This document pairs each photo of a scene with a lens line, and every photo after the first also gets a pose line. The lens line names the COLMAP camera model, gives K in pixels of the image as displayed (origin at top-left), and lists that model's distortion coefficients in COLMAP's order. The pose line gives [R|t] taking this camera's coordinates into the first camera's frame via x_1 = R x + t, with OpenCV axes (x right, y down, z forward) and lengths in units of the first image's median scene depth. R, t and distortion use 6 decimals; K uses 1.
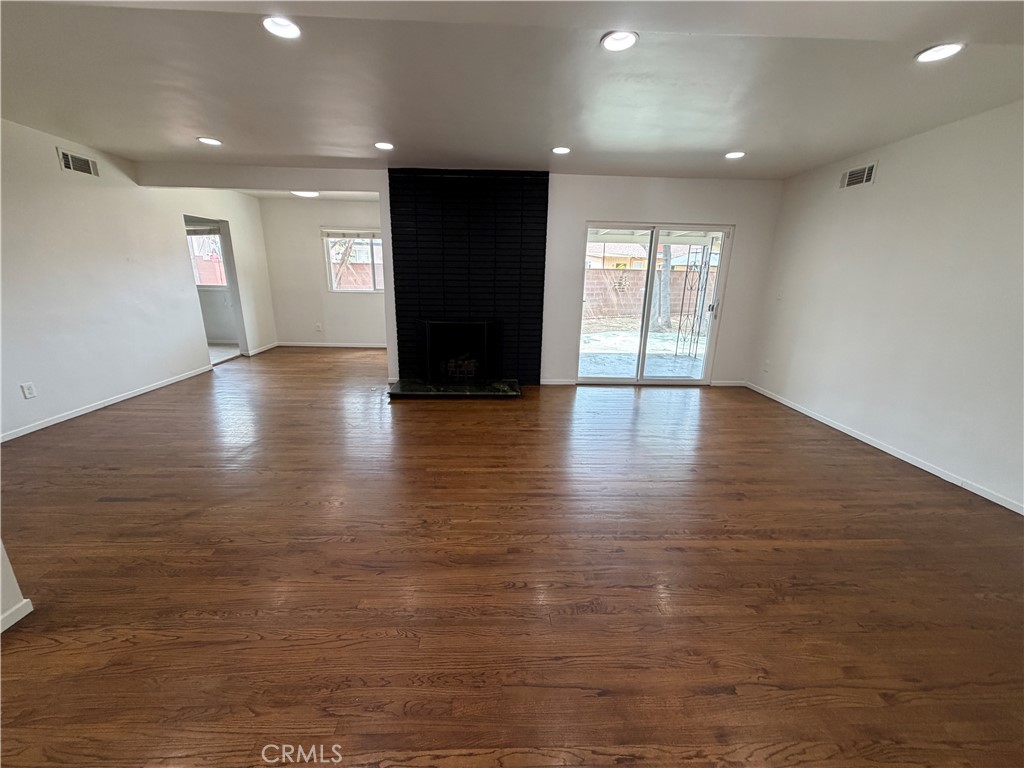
lens RADIAL K [[407.9, 0, 509.6], [0, 407.9, 384.6], [0, 0, 1]] dist [-0.000155, -0.000037]
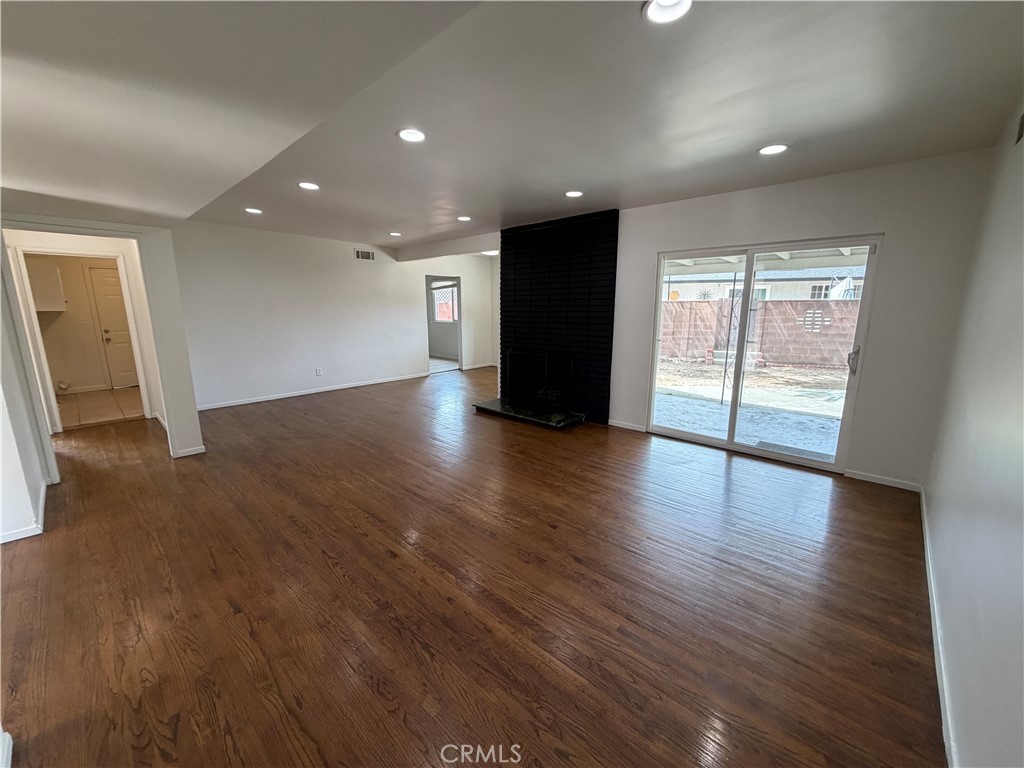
lens RADIAL K [[407.9, 0, 509.6], [0, 407.9, 384.6], [0, 0, 1]] dist [-0.000155, -0.000037]
pose [[0.706655, 0.117115, -0.697799, 0.602998], [-0.175345, 0.984430, -0.012348, -0.042826], [0.685488, 0.131082, 0.716187, 0.158381]]
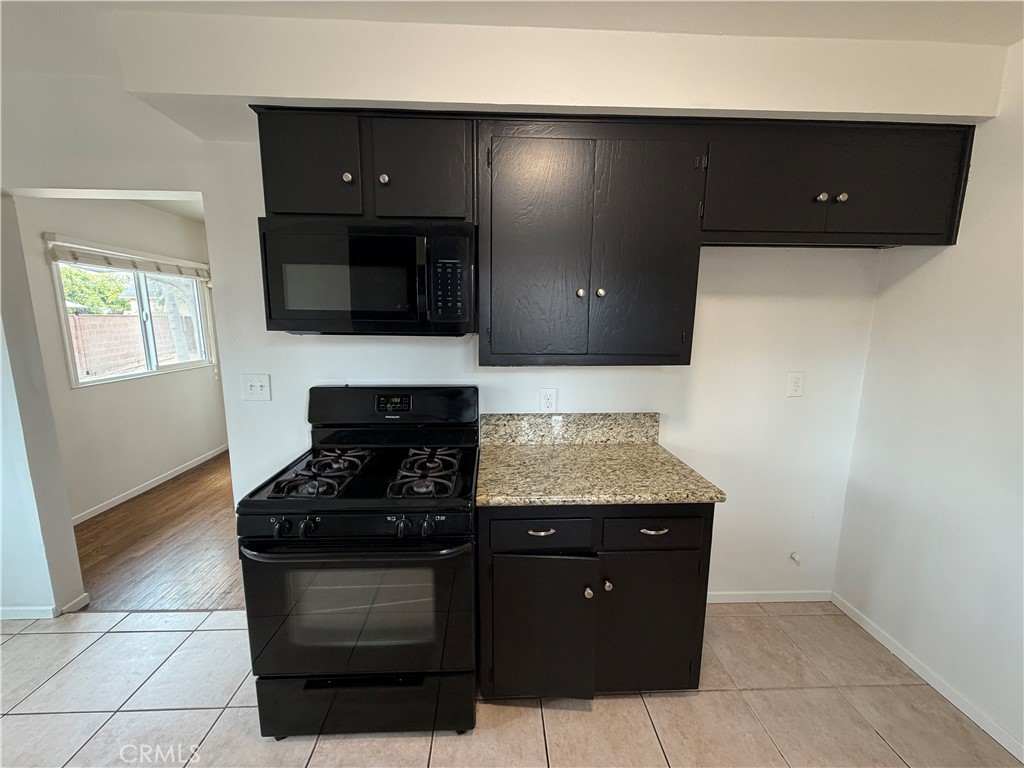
lens RADIAL K [[407.9, 0, 509.6], [0, 407.9, 384.6], [0, 0, 1]] dist [-0.000155, -0.000037]
pose [[-0.008391, -0.185896, 0.982534, -1.243948], [0.253951, 0.949958, 0.181902, -0.286058], [-0.967181, 0.251042, 0.039237, 0.814660]]
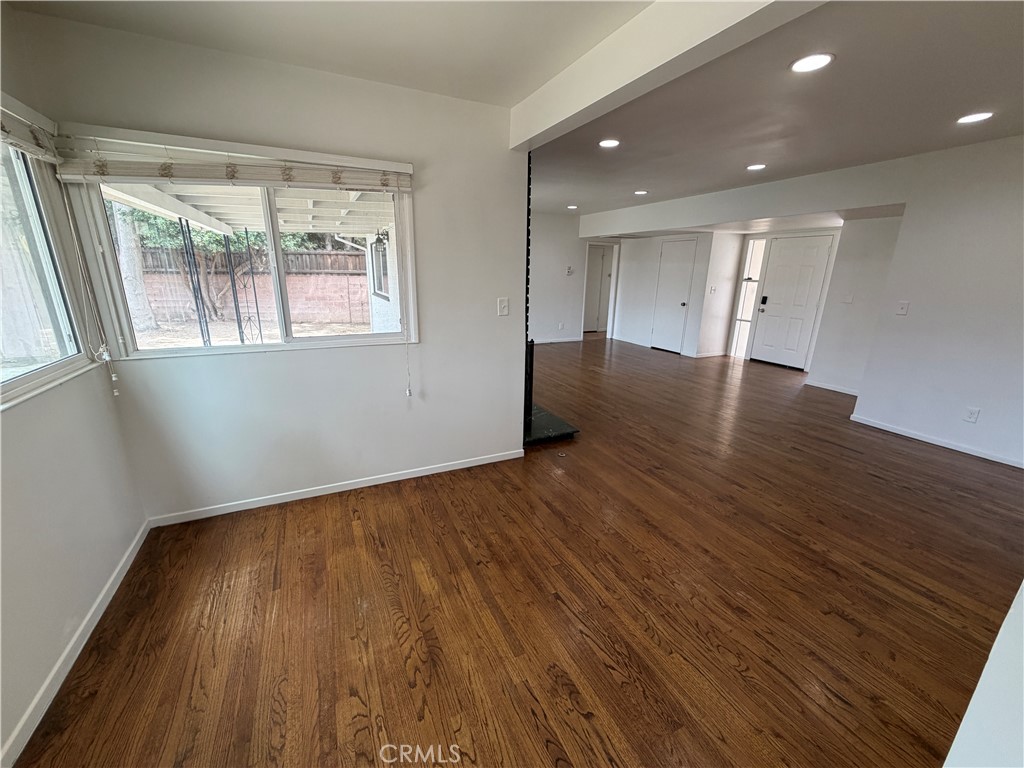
lens RADIAL K [[407.9, 0, 509.6], [0, 407.9, 384.6], [0, 0, 1]] dist [-0.000155, -0.000037]
pose [[-0.401769, -0.276685, 0.872942, -0.866627], [0.218040, 0.896943, 0.384644, -0.379714], [-0.889405, 0.344874, -0.300036, 1.238235]]
